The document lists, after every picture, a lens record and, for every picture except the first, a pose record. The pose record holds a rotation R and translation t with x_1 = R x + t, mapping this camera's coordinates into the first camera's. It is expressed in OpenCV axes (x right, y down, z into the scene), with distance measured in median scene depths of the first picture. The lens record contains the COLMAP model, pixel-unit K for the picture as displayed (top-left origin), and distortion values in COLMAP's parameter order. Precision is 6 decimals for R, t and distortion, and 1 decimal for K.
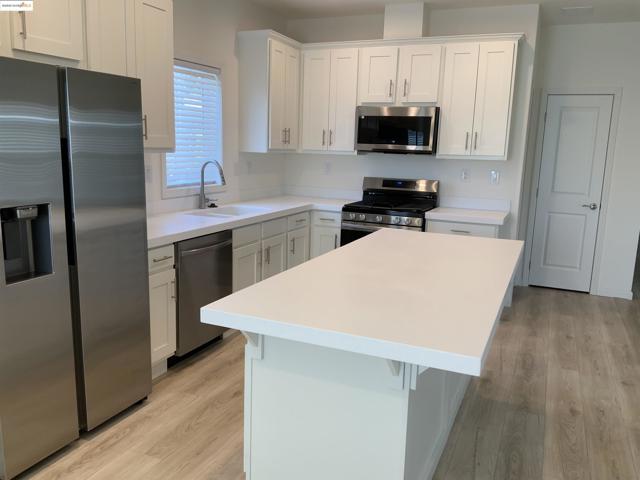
lens RADIAL K [[531.3, 0, 325.1], [0, 531.3, 235.2], [0, 0, 1]] dist [0.070913, -0.130367]
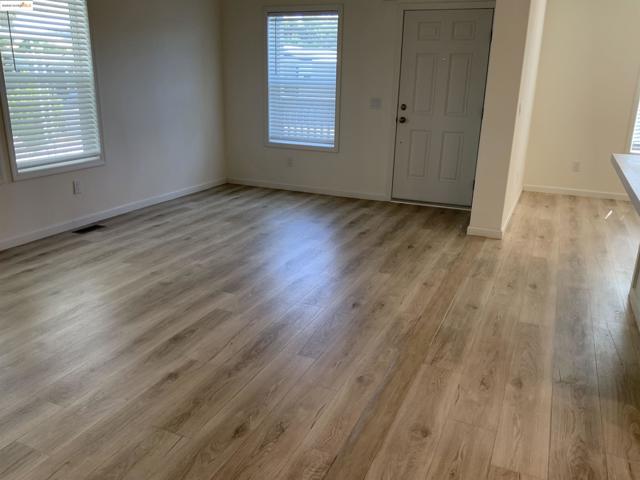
lens RADIAL K [[531.3, 0, 318.1], [0, 531.3, 241.8], [0, 0, 1]] dist [0.070913, -0.130367]
pose [[-0.998210, -0.059706, -0.003525, 0.497470], [-0.054848, 0.890293, 0.452072, -0.144298], [-0.023853, 0.451456, -0.891974, 1.039582]]
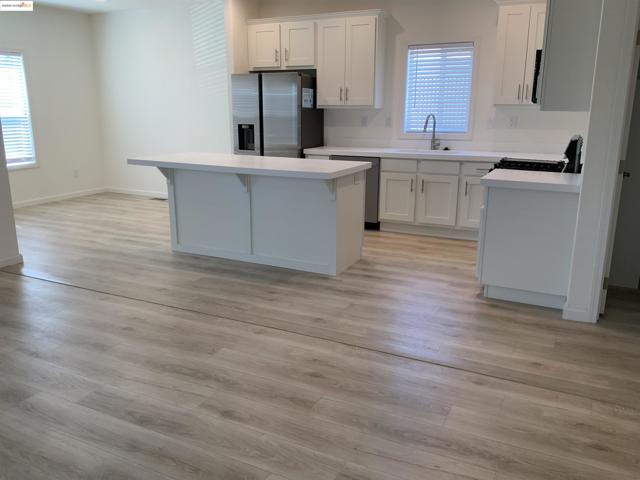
lens RADIAL K [[531.3, 0, 321.0], [0, 531.3, 237.6], [0, 0, 1]] dist [0.070913, -0.130367]
pose [[-0.053175, 0.216114, -0.974919, 1.103009], [-0.169820, 0.960122, 0.222097, -0.081600], [0.984039, 0.177370, -0.014354, 0.701679]]
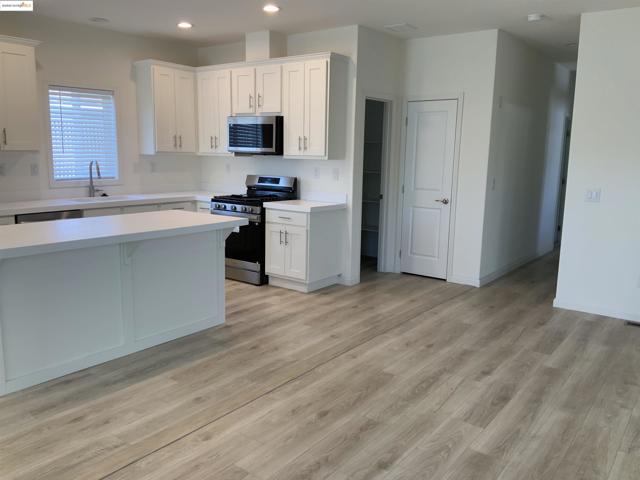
lens RADIAL K [[531.3, 0, 319.9], [0, 531.3, 238.2], [0, 0, 1]] dist [0.070913, -0.130367]
pose [[0.972255, 0.023946, -0.232694, 0.574923], [-0.026209, 0.999634, -0.006638, 0.042099], [0.232450, 0.012553, 0.972527, -0.145821]]
